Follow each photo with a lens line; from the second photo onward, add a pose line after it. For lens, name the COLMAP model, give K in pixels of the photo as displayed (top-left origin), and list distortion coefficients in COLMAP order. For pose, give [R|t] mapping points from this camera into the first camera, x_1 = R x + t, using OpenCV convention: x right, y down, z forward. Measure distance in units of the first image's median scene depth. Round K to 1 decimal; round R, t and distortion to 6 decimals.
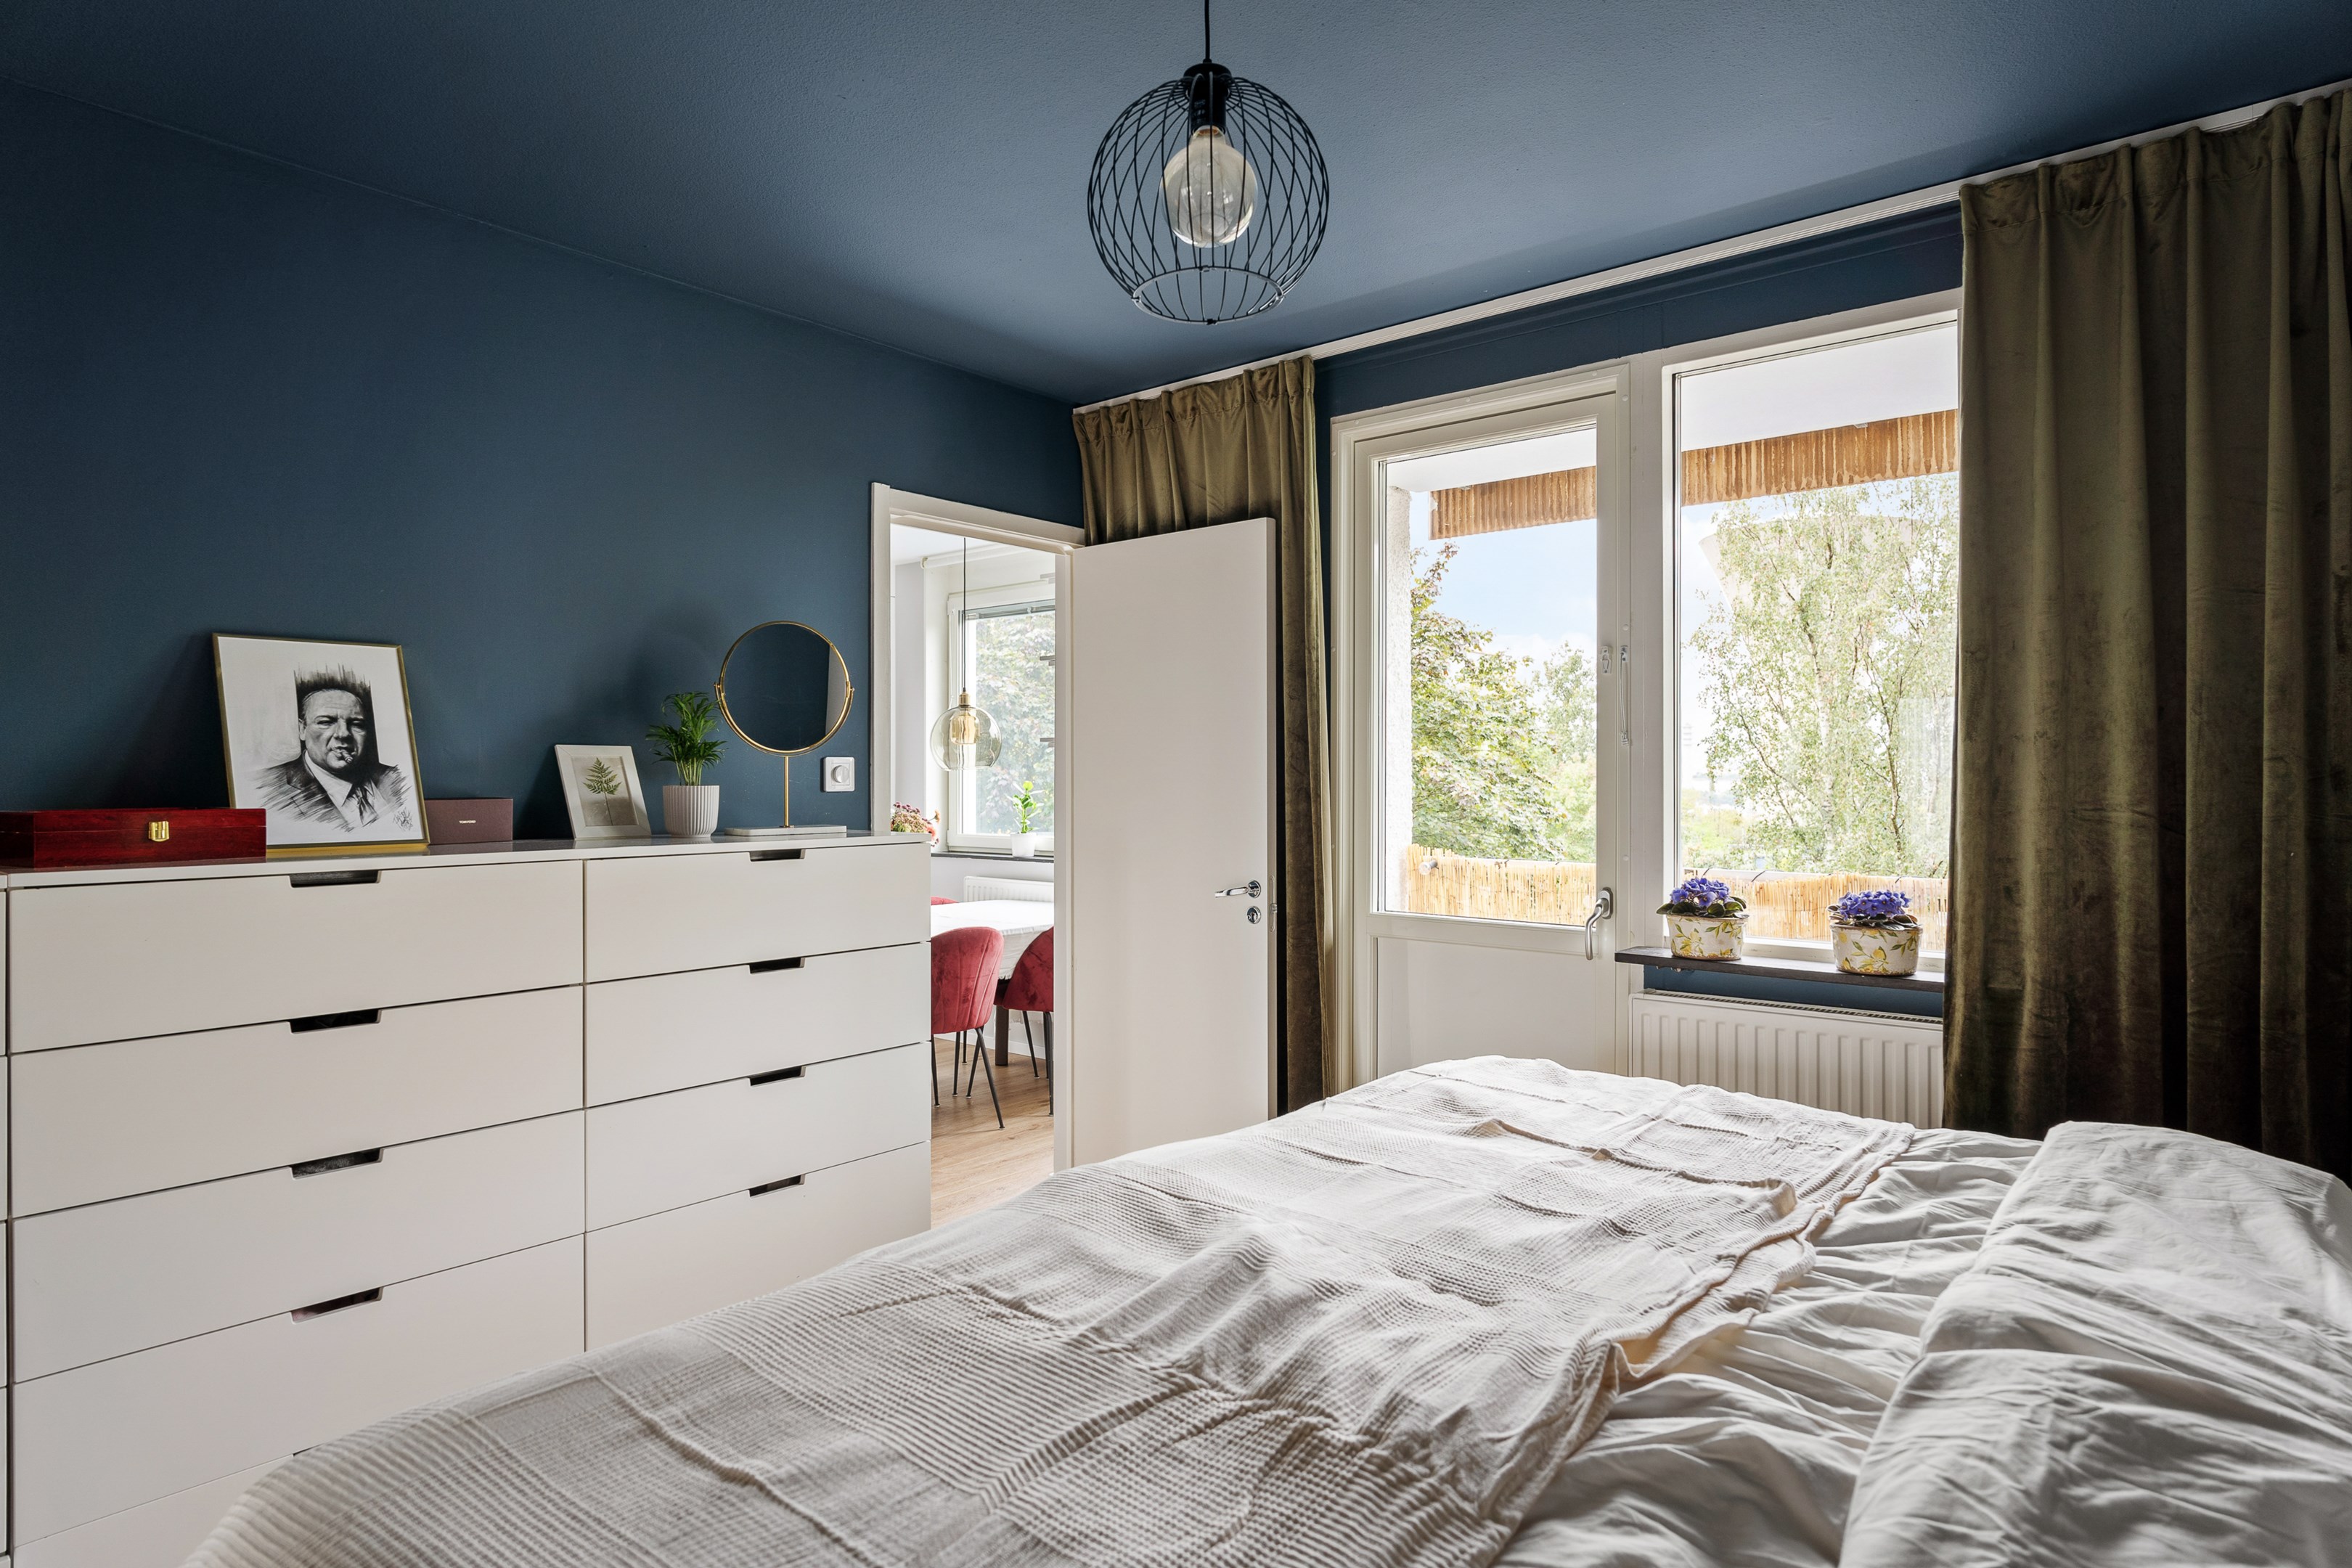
lens RADIAL K [[1317.7, 0, 1176.0], [0, 1317.7, 784.0], [0, 0, 1]] dist [-0.020766, 0.000717]
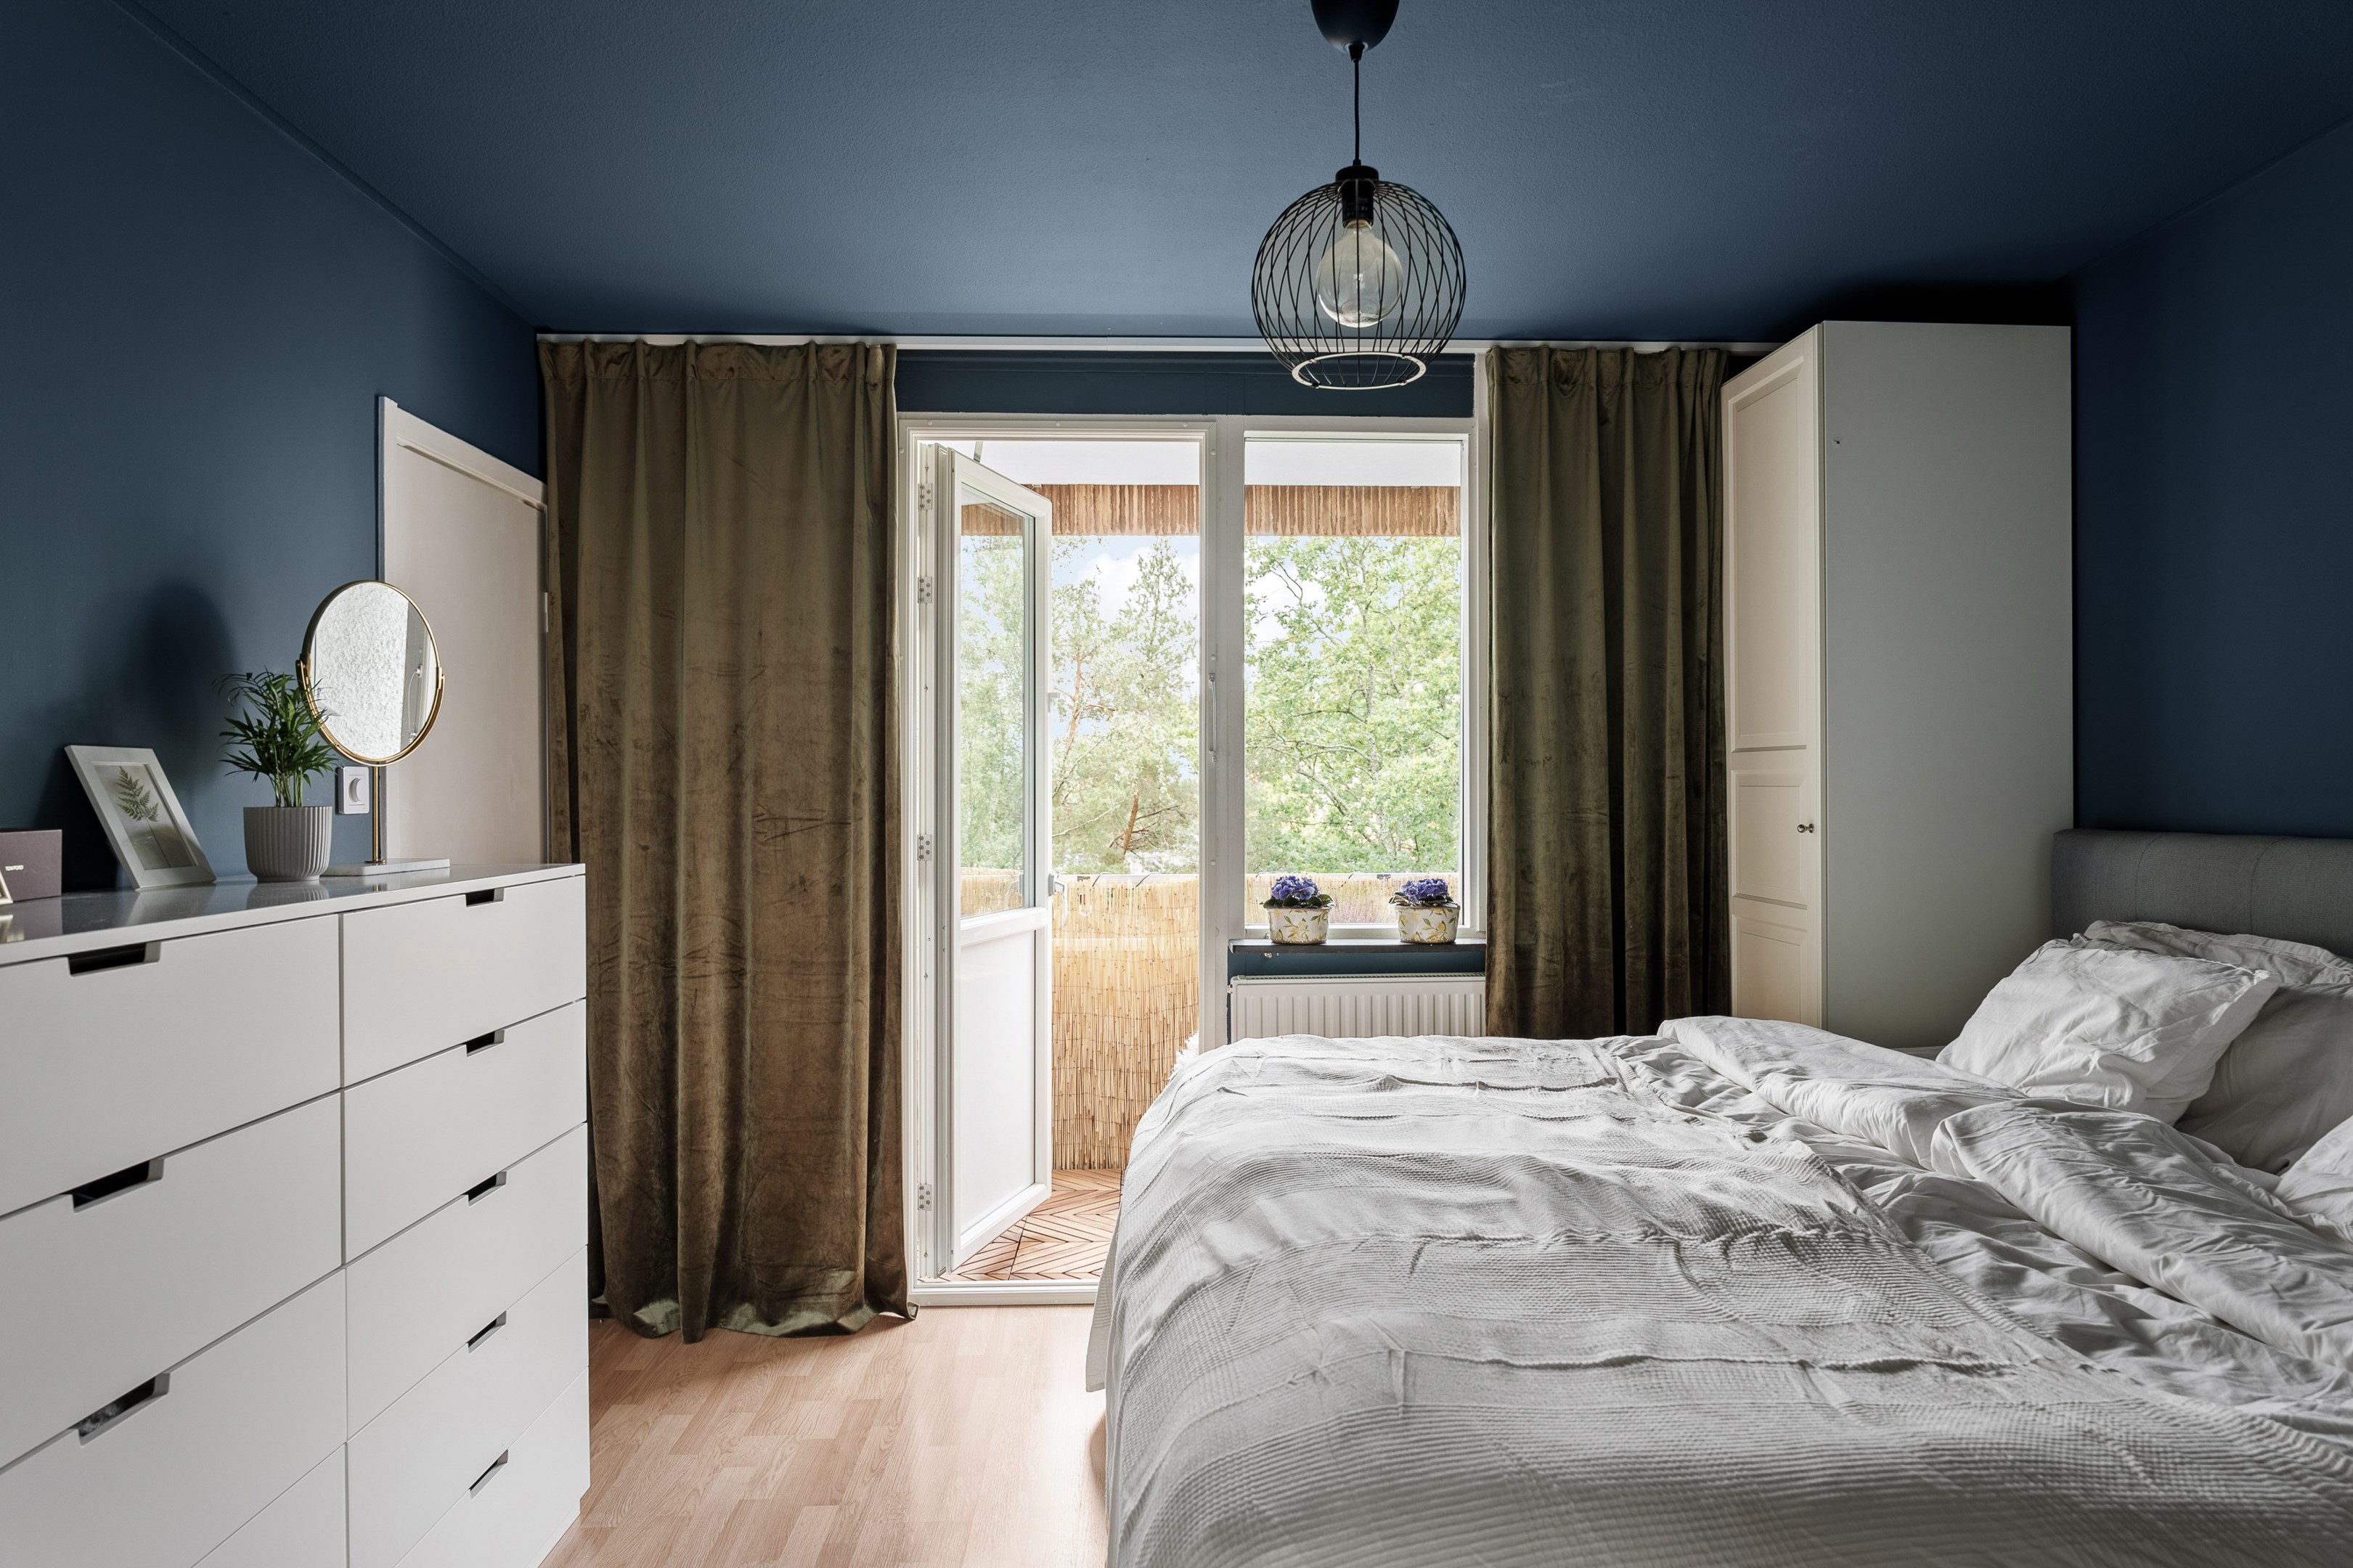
lens RADIAL K [[1501.8, 0, 1175.5], [0, 1501.8, 789.7], [0, 0, 1]] dist [0.005184, -0.024870]
pose [[0.723449, -0.003302, 0.690370, -0.688687], [0.007193, 0.999970, -0.002754, -0.002662], [-0.690340, 0.006958, 0.723451, 0.112934]]
